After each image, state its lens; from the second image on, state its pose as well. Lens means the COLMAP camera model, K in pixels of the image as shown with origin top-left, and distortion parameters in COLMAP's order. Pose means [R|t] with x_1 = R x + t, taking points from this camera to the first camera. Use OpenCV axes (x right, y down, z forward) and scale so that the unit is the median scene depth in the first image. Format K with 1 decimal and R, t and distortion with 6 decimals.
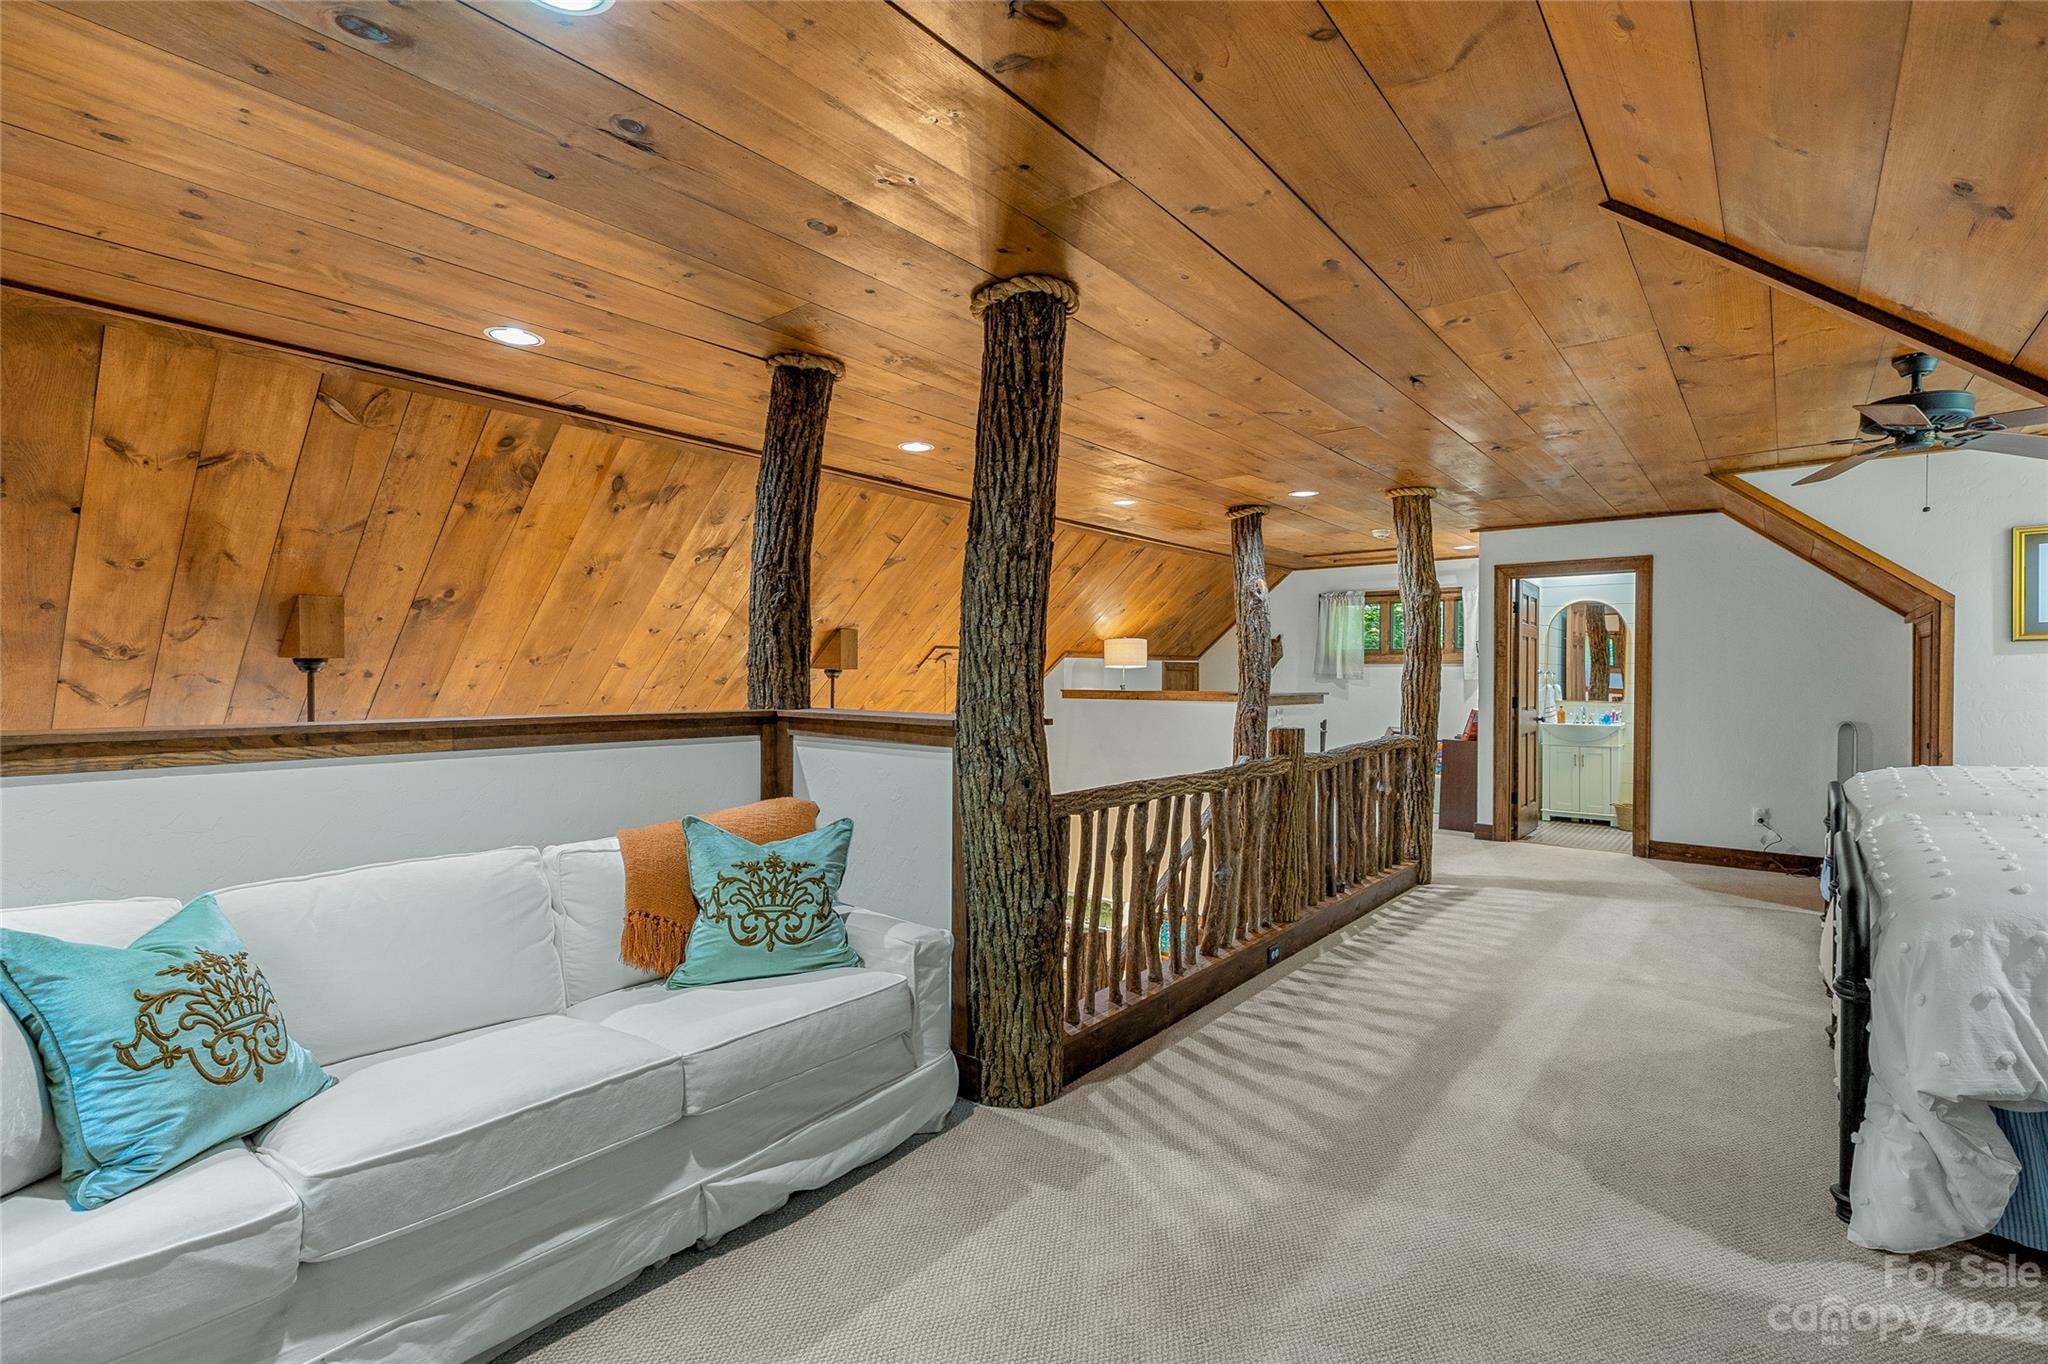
lens RADIAL K [[925.2, 0, 1029.8], [0, 925.2, 683.0], [0, 0, 1]] dist [0.002200, 0.000294]
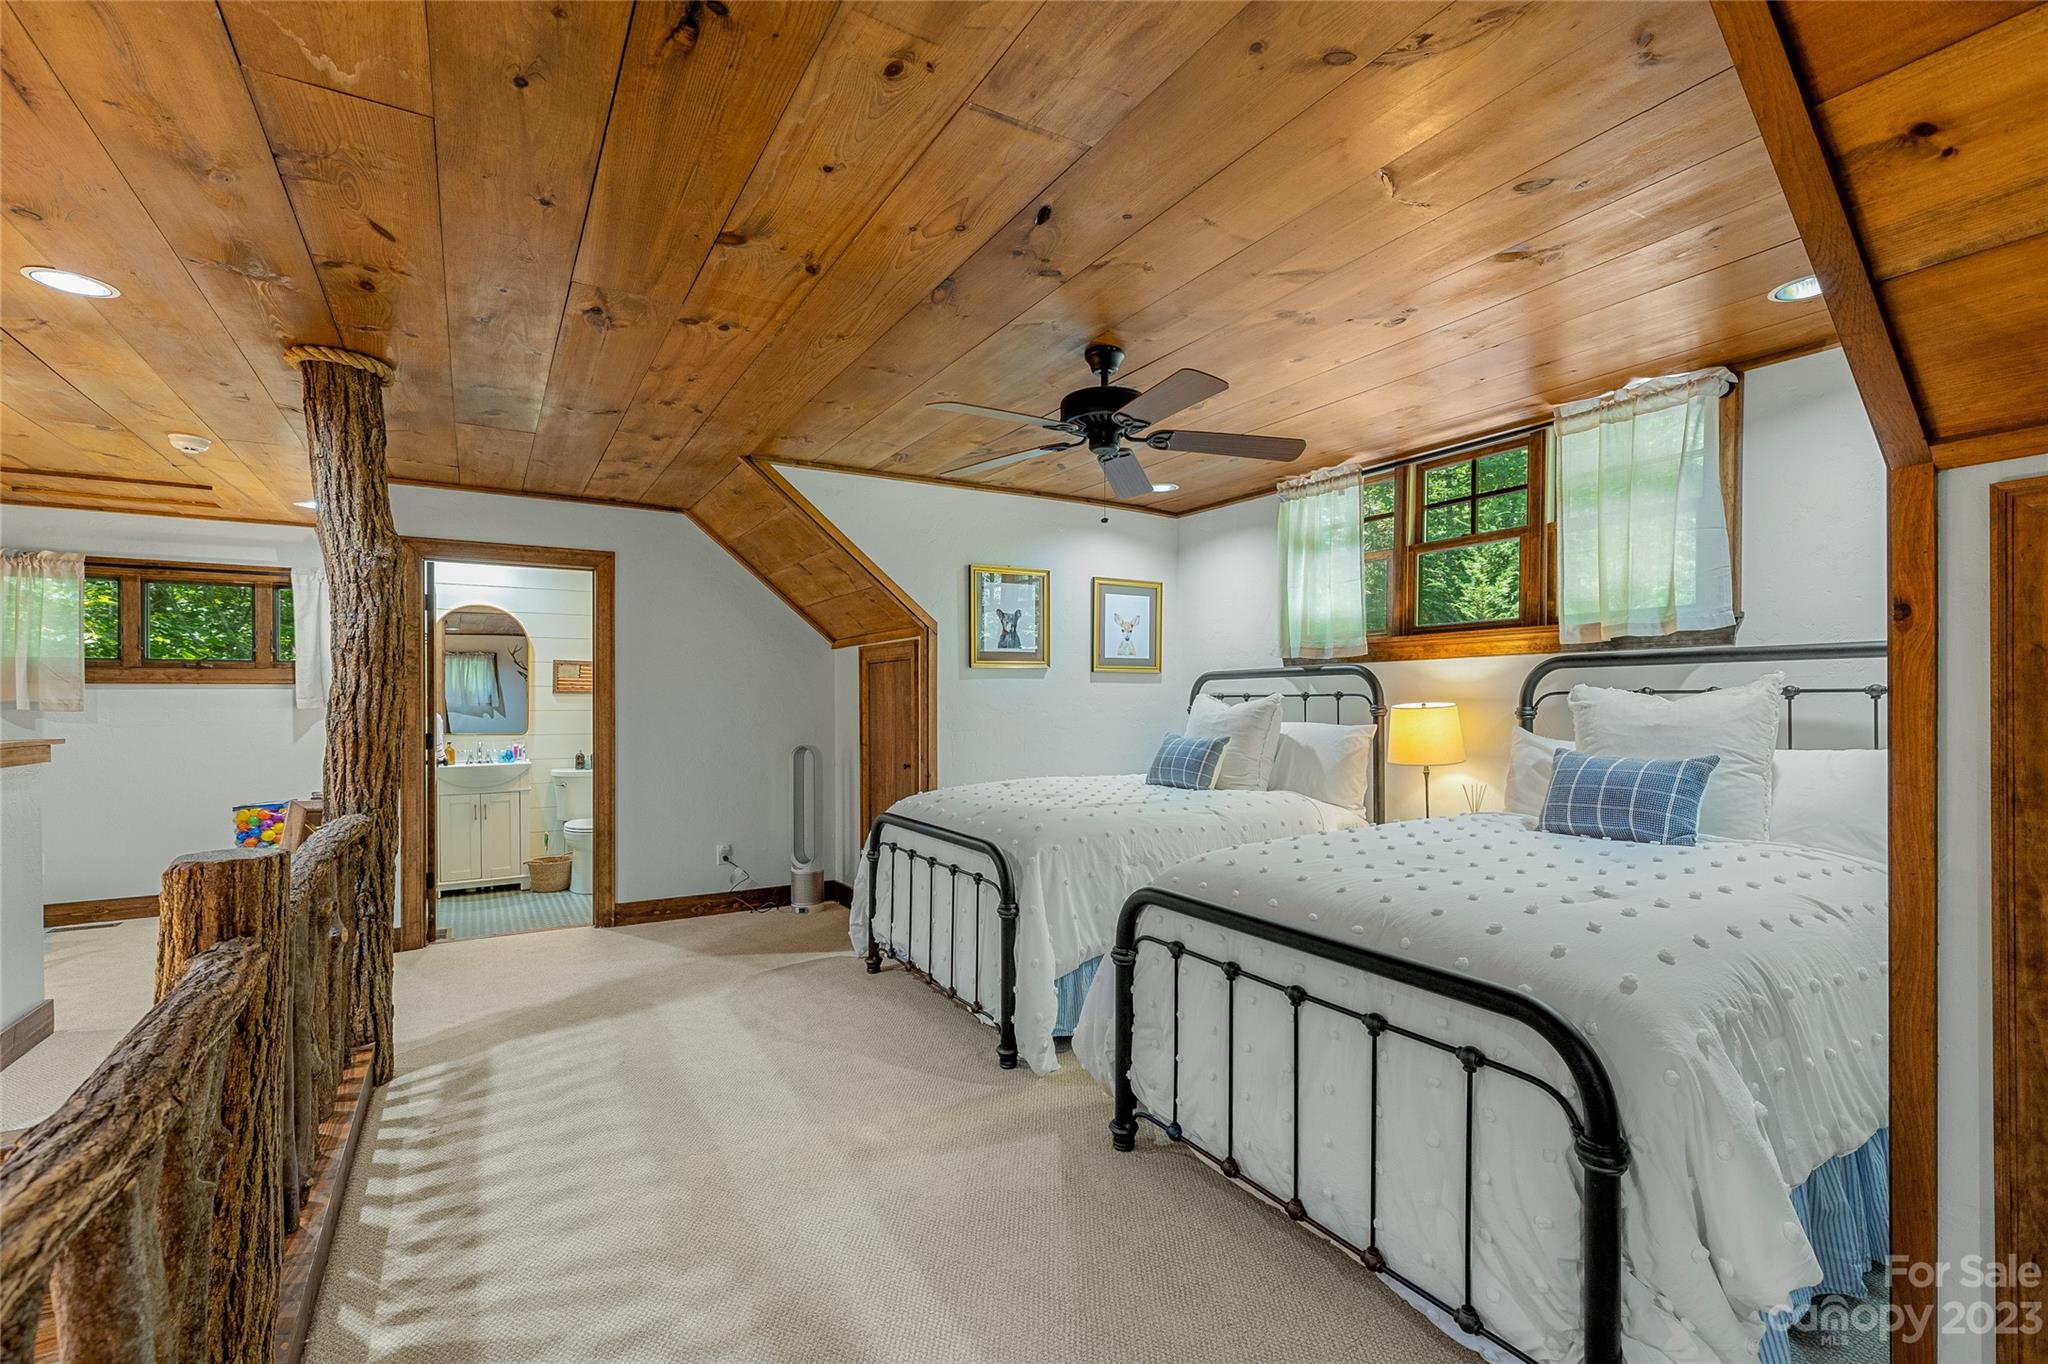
lens RADIAL K [[923.1, 0, 1046.0], [0, 923.1, 696.1], [0, 0, 1]] dist [0.000156, 0.000247]
pose [[0.331765, -0.000738, 0.943362, 0.036298], [0.015019, 0.999877, -0.004500, -0.002738], [-0.943243, 0.015661, 0.331735, 0.404559]]
